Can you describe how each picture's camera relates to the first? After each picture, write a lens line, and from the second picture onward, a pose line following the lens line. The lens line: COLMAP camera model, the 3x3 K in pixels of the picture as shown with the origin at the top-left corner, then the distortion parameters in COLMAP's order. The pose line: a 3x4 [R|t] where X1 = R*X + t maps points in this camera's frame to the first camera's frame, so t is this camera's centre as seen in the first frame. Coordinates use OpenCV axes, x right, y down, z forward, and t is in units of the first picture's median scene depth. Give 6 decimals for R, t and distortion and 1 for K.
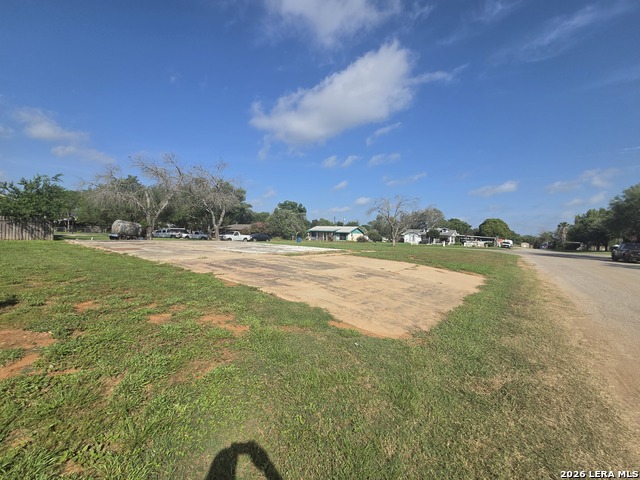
lens RADIAL K [[258.0, 0, 325.4], [0, 258.0, 233.1], [0, 0, 1]] dist [0.015273, -0.001054]
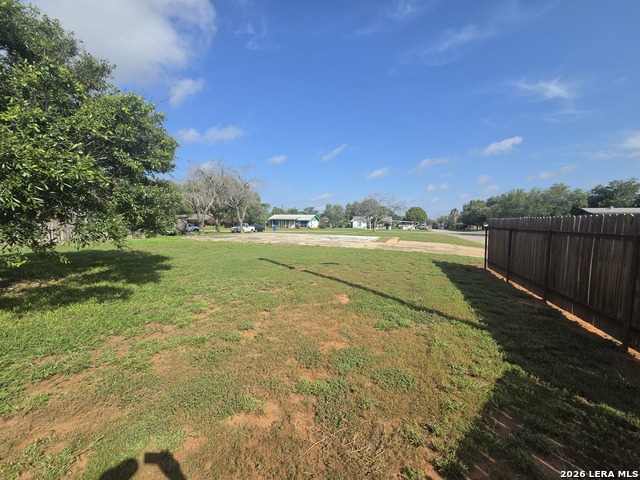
lens RADIAL K [[258.0, 0, 320.9], [0, 258.0, 247.6], [0, 0, 1]] dist [0.015273, -0.001054]
pose [[0.954155, -0.050365, 0.295045, -0.150965], [0.015784, 0.992836, 0.118436, -0.012729], [-0.298896, -0.108349, 0.948115, -0.084463]]
